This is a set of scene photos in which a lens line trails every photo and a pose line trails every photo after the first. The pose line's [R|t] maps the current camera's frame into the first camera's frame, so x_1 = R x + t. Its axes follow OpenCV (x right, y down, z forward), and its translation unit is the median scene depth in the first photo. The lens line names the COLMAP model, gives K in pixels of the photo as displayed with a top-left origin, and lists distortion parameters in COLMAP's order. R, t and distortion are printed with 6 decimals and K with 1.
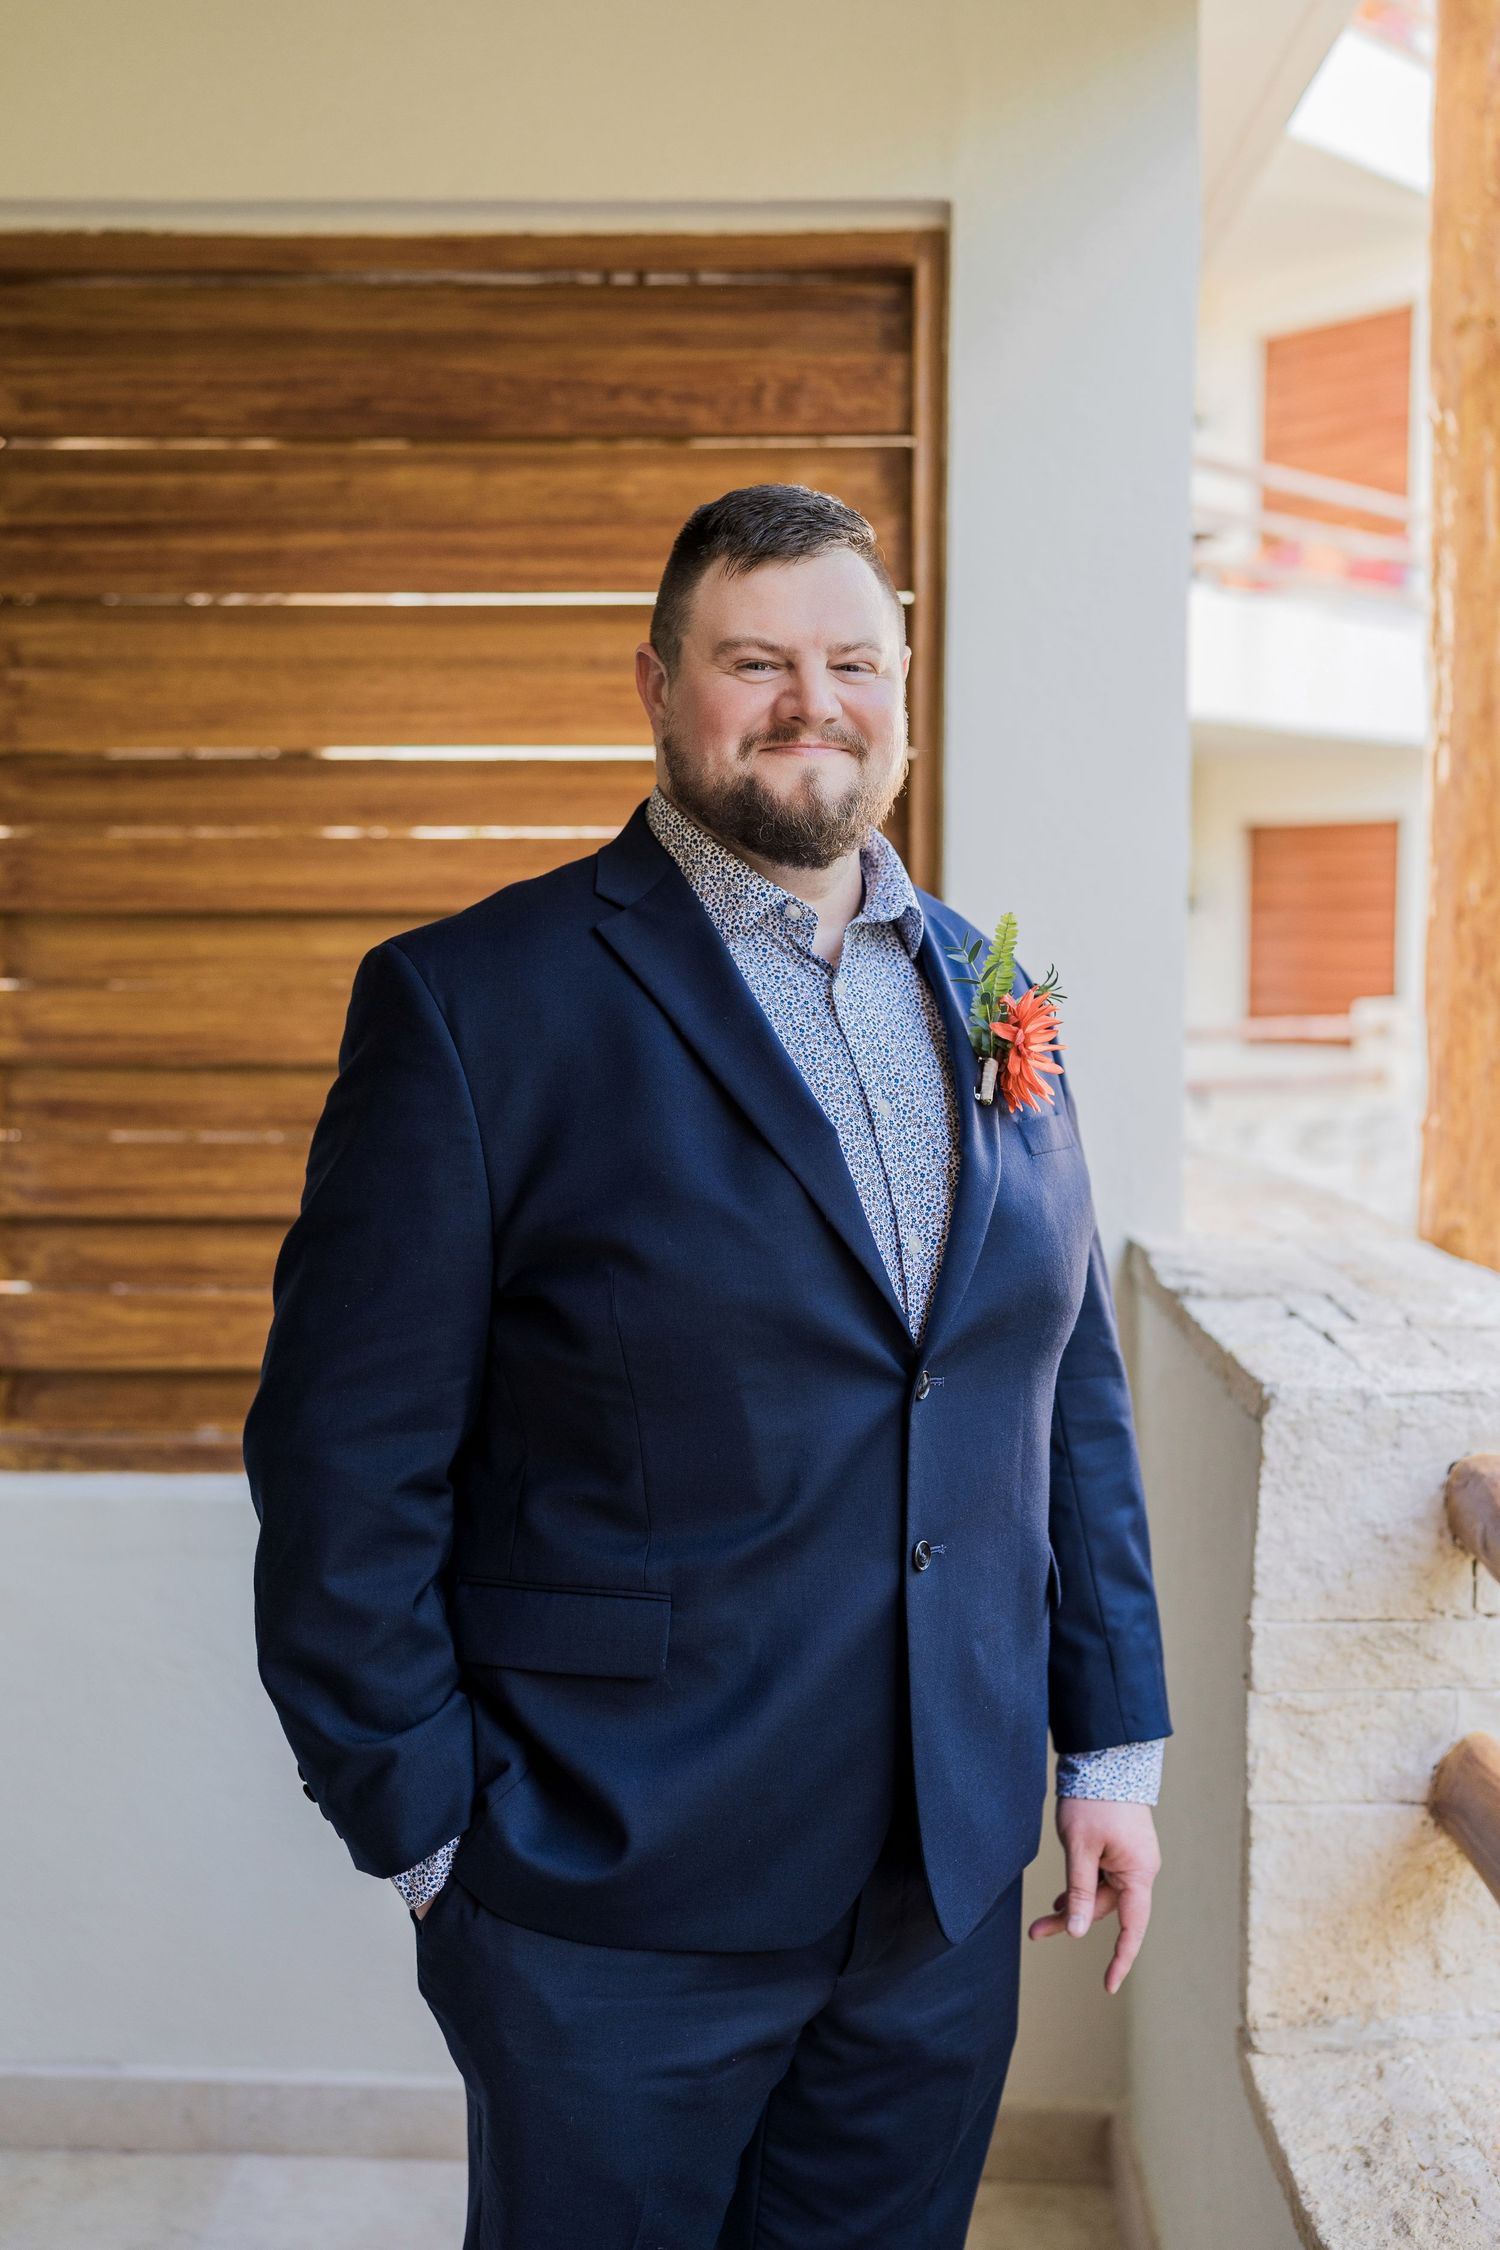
lens RADIAL K [[2095.6, 0, 750.3], [0, 2095.6, 1178.4], [0, 0, 1]] dist [0.000179, -0.003889]
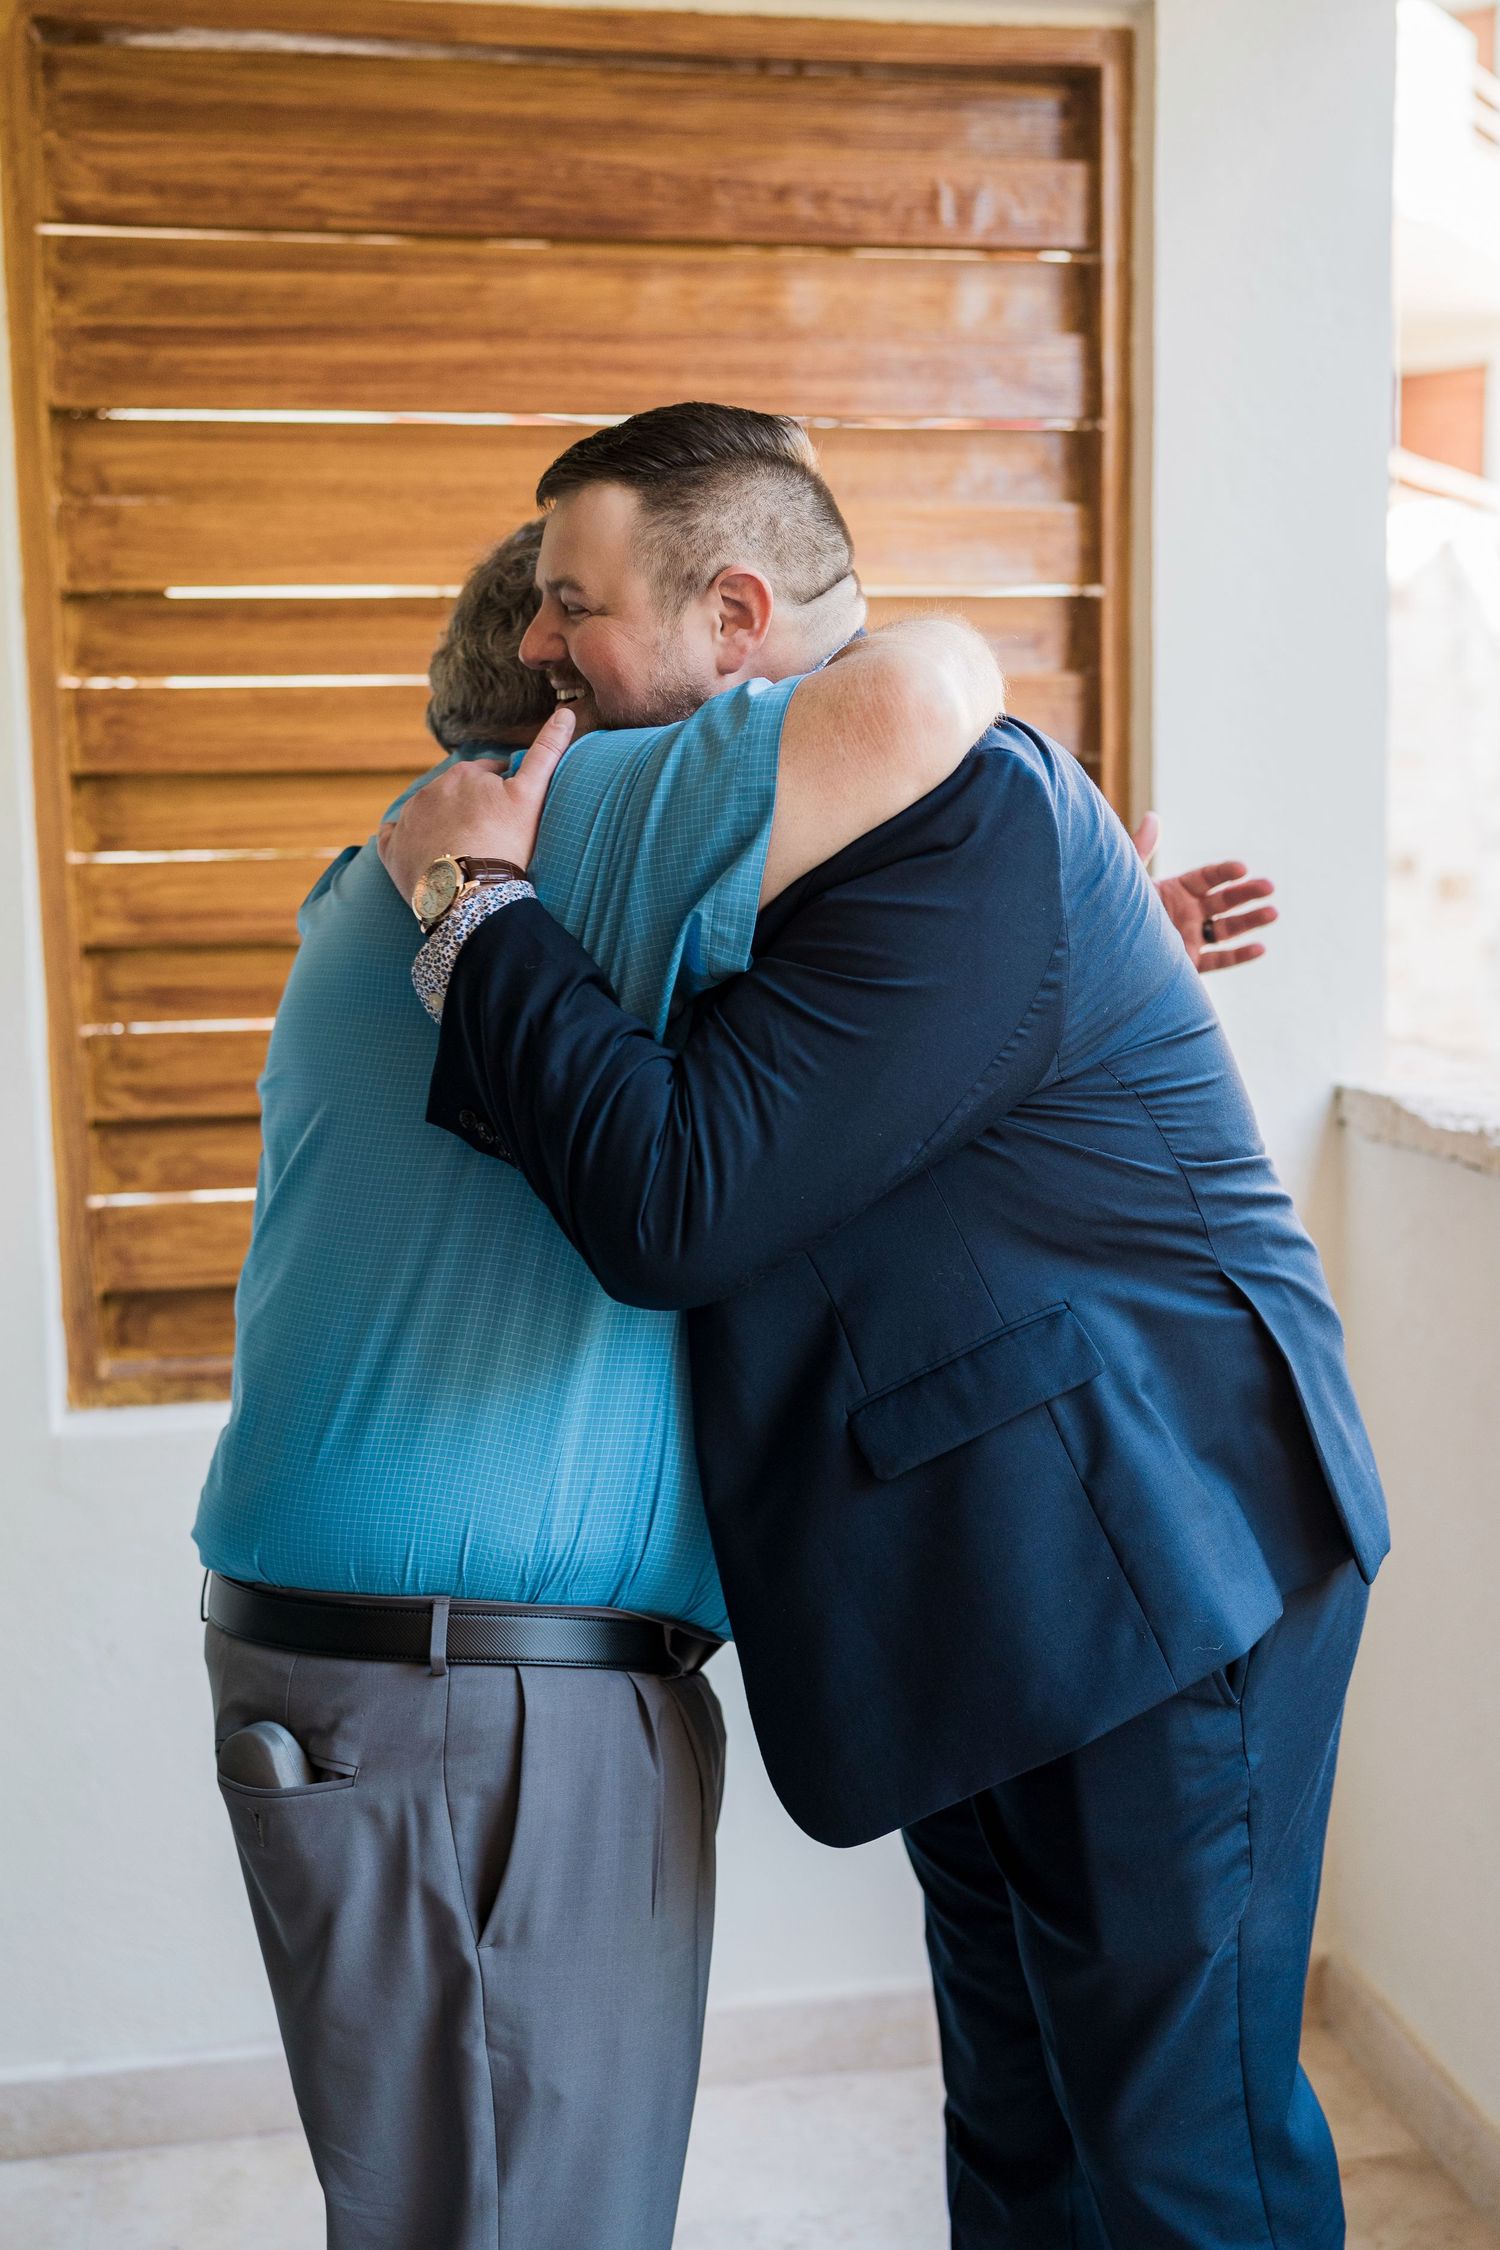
lens RADIAL K [[2253.4, 0, 744.5], [0, 2253.4, 1184.1], [0, 0, 1]] dist [0.000875, -0.009609]
pose [[0.981522, -0.047447, 0.185375, -0.280015], [0.037836, 0.997767, 0.055042, 0.002683], [-0.187572, -0.047011, 0.981125, 0.013884]]
